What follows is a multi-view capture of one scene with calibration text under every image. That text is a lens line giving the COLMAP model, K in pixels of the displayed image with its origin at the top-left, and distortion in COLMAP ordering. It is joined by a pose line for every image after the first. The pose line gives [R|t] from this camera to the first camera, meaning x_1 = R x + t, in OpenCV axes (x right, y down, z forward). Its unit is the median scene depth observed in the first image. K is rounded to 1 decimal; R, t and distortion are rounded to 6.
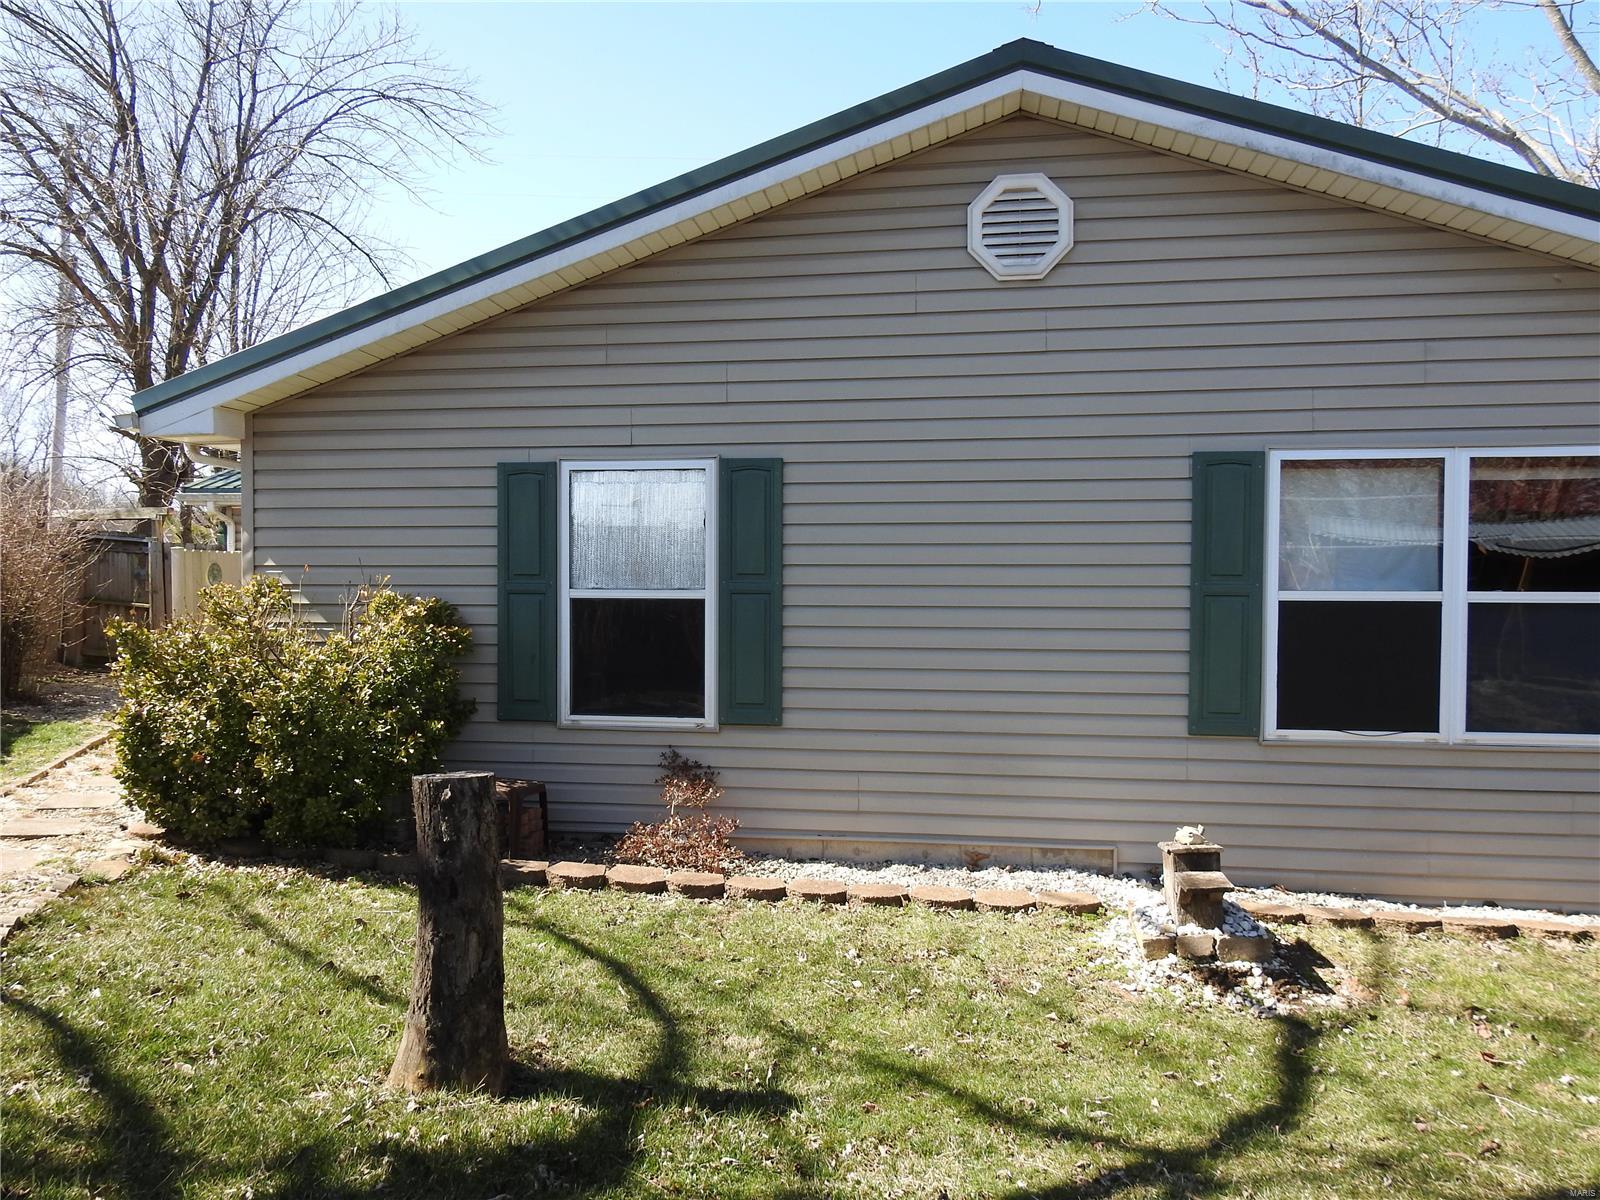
lens RADIAL K [[1149.5, 0, 801.5], [0, 1149.5, 598.1], [0, 0, 1]] dist [-0.009061, 0.011117]
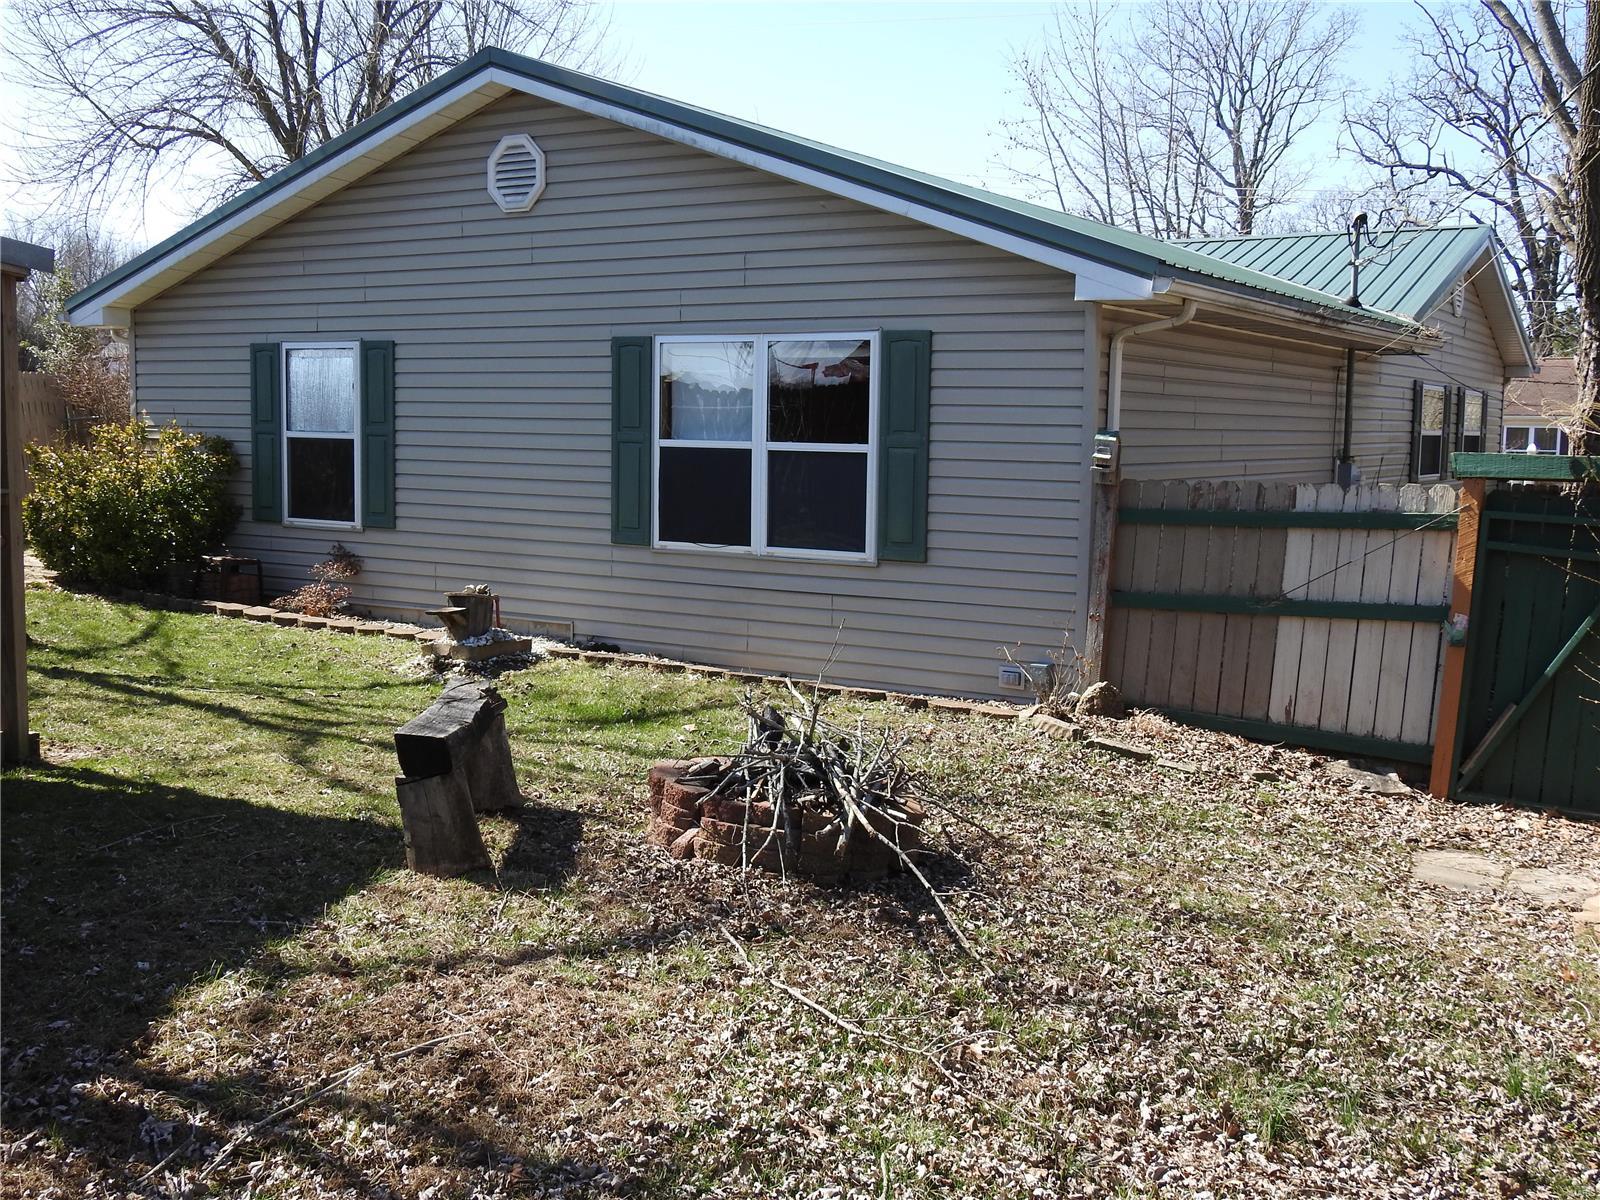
lens RADIAL K [[1638.5, 0, 798.4], [0, 1638.5, 597.1], [0, 0, 1]] dist [0.007648, 0.000000]
pose [[0.922369, 0.055154, -0.382353, 1.237910], [-0.027133, 0.996561, 0.078299, 0.022222], [0.385356, -0.061847, 0.920693, -0.696898]]
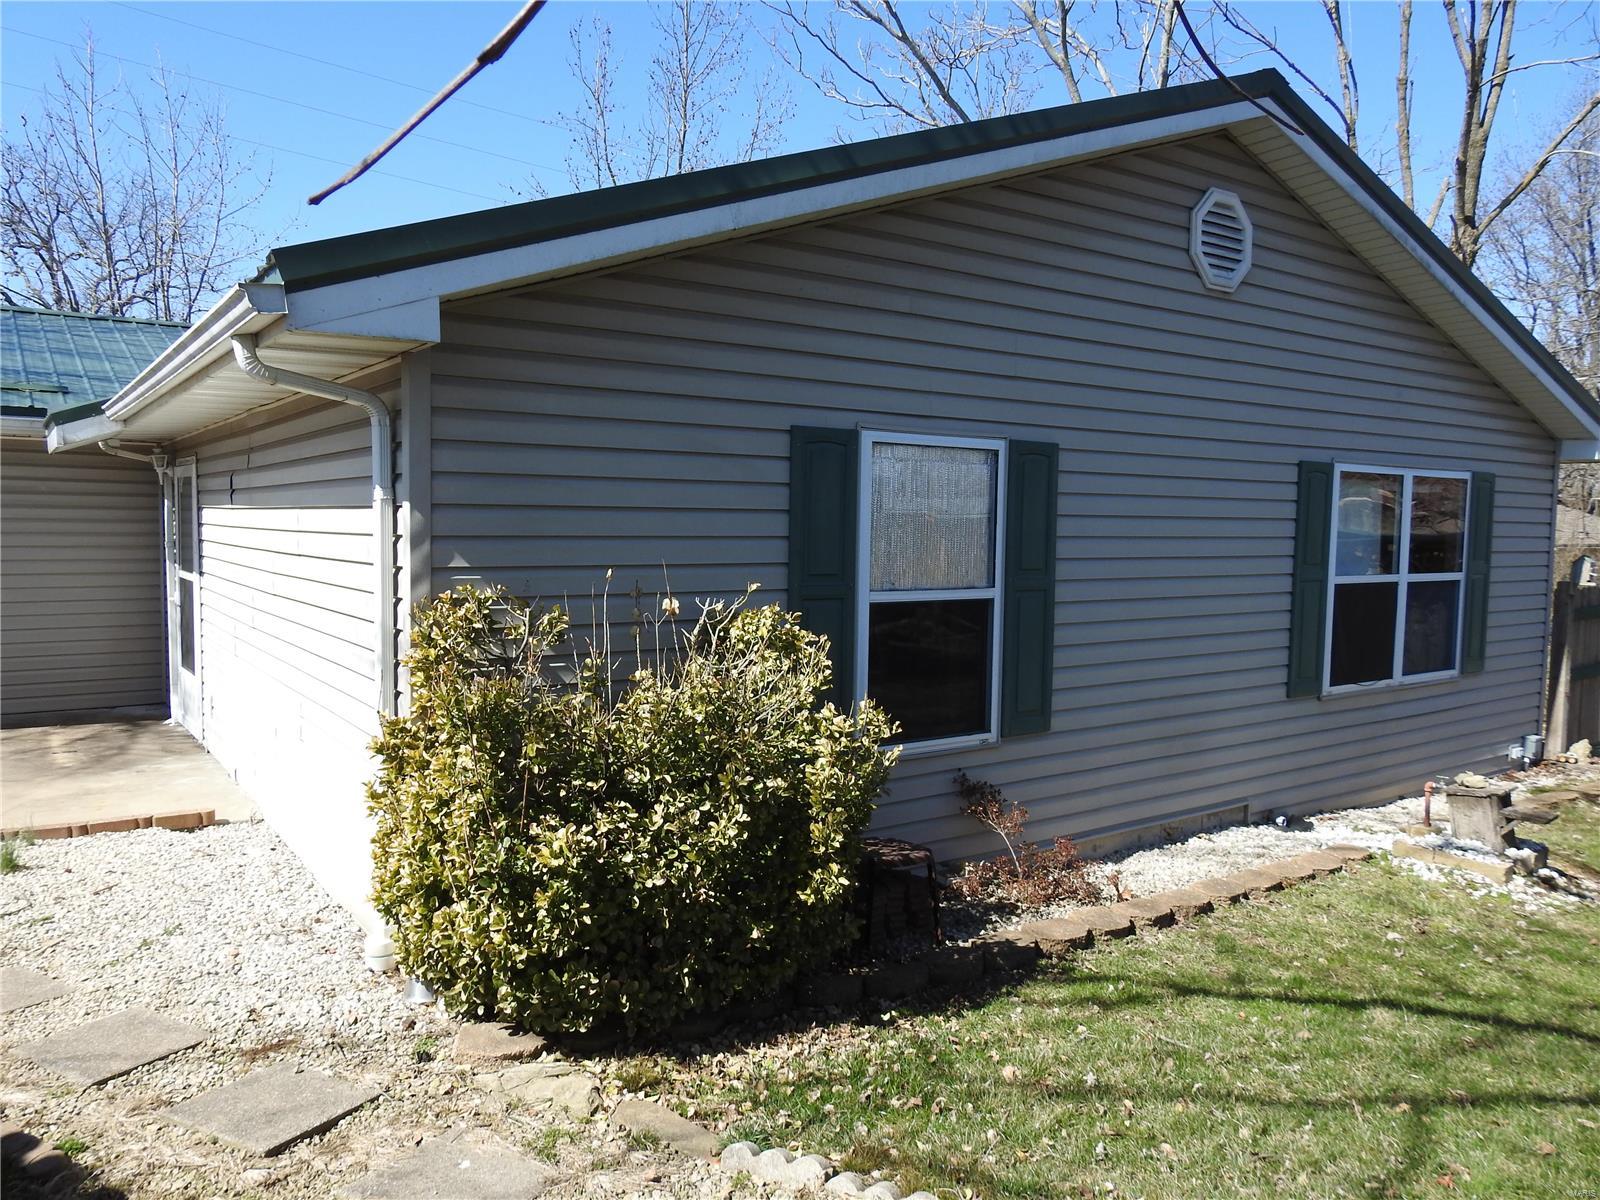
lens RADIAL K [[1149.5, 0, 800.7], [0, 1149.5, 598.4], [0, 0, 1]] dist [-0.009061, 0.011117]
pose [[0.718087, -0.038146, 0.694908, -0.810432], [0.007442, 0.998861, 0.047141, -0.042201], [-0.695914, -0.028680, 0.717552, 0.475513]]
